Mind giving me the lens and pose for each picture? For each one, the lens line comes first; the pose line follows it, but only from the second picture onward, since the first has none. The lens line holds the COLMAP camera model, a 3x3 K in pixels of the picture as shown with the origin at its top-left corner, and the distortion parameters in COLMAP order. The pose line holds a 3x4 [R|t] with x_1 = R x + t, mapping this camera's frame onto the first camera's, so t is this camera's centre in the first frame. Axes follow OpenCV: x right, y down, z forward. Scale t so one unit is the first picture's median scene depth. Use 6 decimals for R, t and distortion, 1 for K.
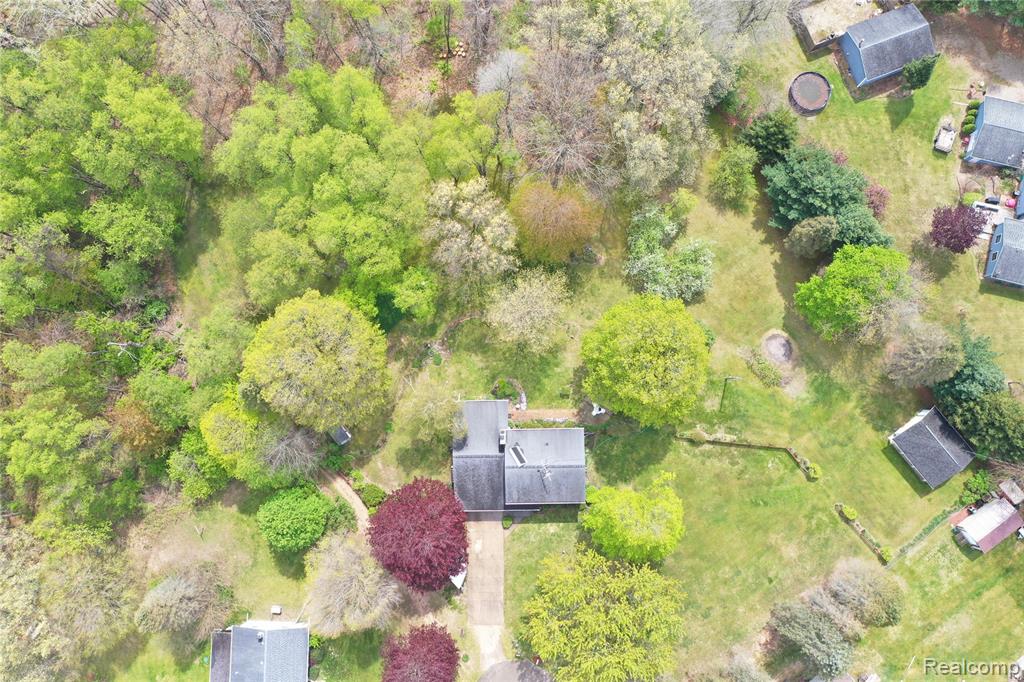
lens RADIAL K [[820.0, 0, 510.6], [0, 820.0, 342.7], [0, 0, 1]] dist [0.018266, -0.005546]
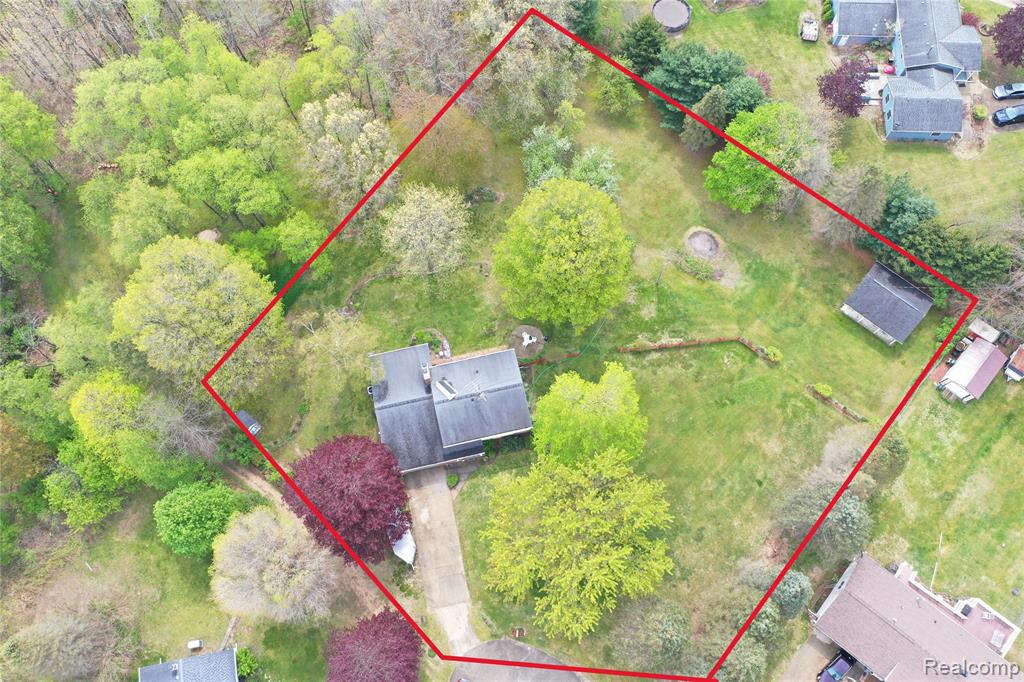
lens RADIAL K [[820.0, 0, 512.5], [0, 820.0, 340.2], [0, 0, 1]] dist [0.018266, -0.005546]
pose [[0.979231, -0.188396, 0.074924, 0.021063], [0.200774, 0.952491, -0.229023, 0.288209], [-0.028217, 0.239309, 0.970533, 0.121300]]
